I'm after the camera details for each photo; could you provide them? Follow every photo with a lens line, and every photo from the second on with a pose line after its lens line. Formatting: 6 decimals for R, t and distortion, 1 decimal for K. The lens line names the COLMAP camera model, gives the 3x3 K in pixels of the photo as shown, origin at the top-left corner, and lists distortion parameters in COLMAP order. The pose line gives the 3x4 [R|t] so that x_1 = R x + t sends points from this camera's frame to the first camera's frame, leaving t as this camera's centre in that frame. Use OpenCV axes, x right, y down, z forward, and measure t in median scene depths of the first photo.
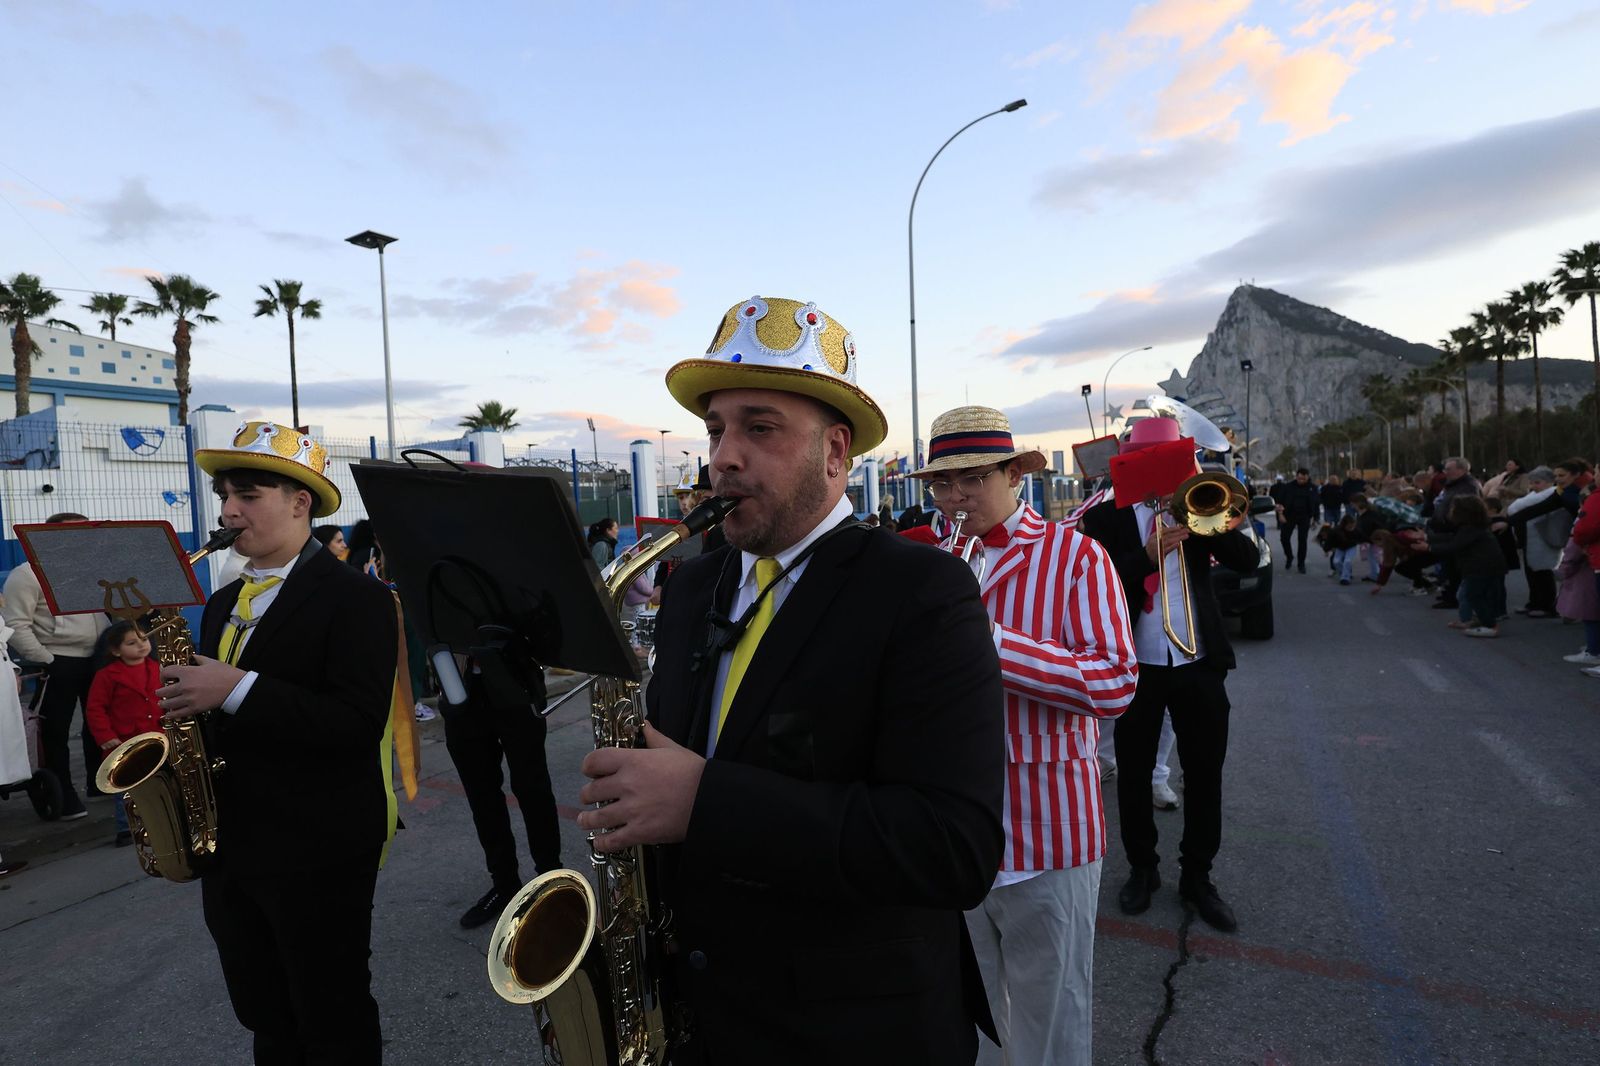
lens RADIAL K [[741.2, 0, 793.8], [0, 741.2, 529.7], [0, 0, 1]] dist [0.001102, -0.000263]
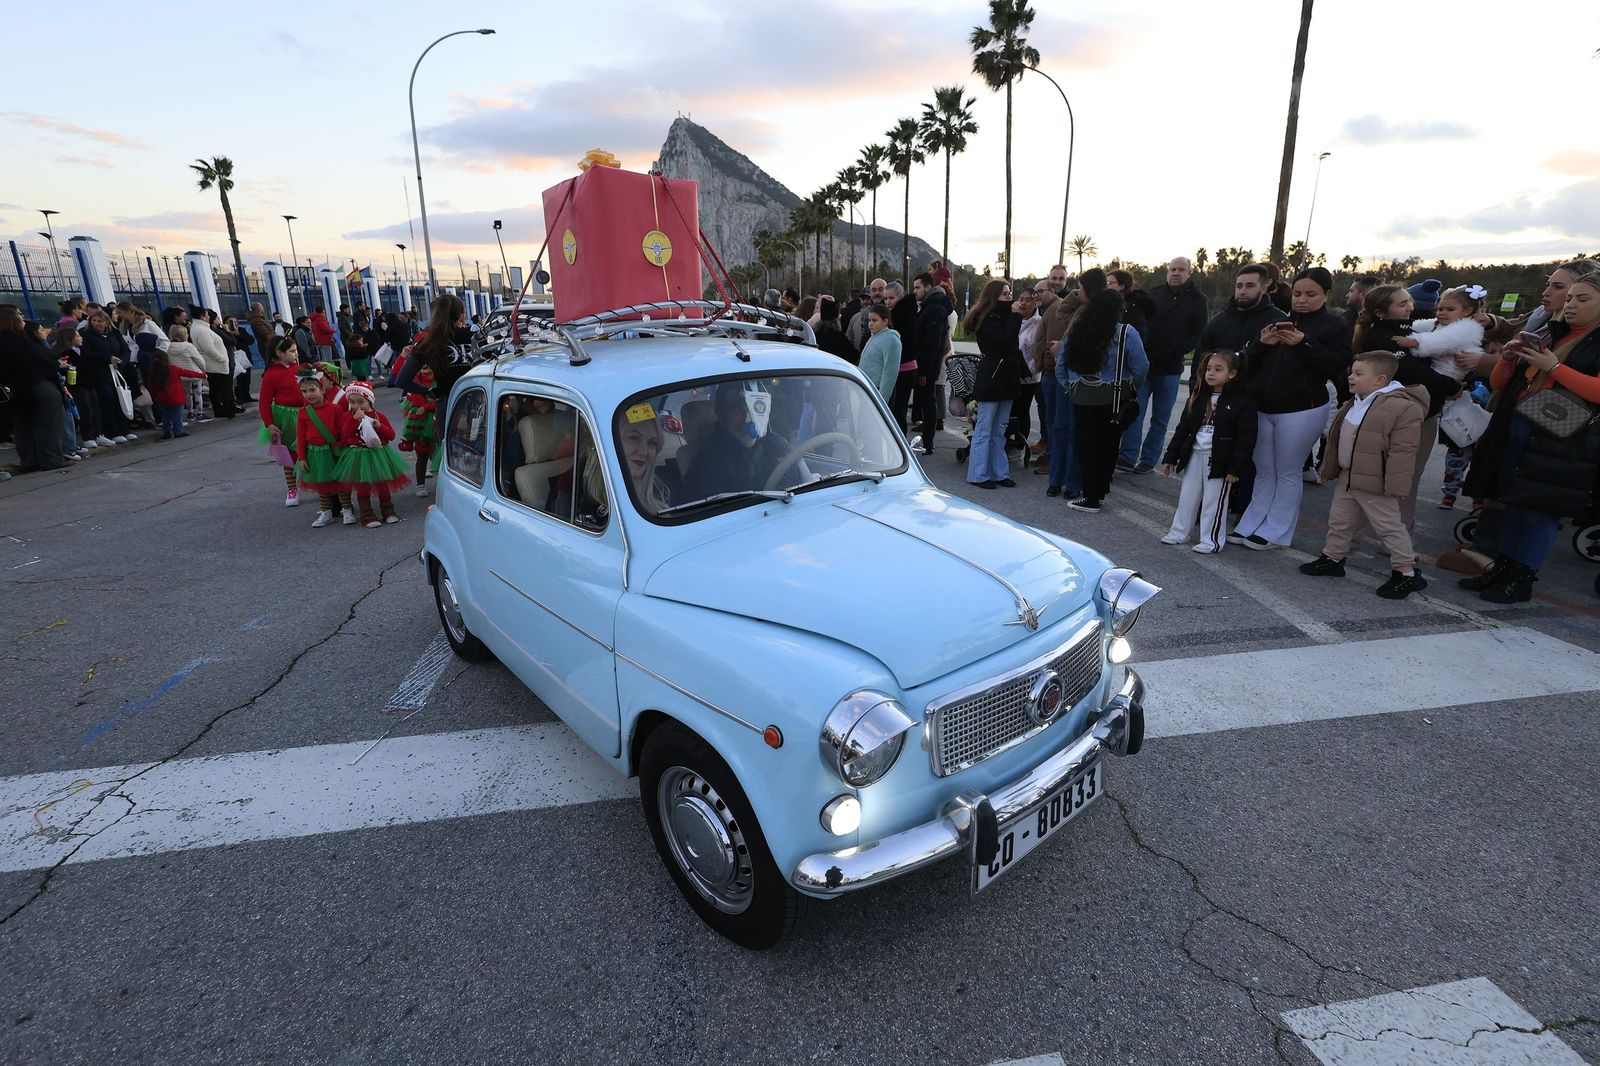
lens RADIAL K [[741.2, 0, 797.5], [0, 741.2, 531.6], [0, 0, 1]] dist [0.001102, -0.000263]
pose [[0.771408, -0.133567, 0.622165, -0.084934], [-0.015943, 0.973360, 0.228729, 0.010839], [-0.636141, -0.186363, 0.748728, -0.208972]]
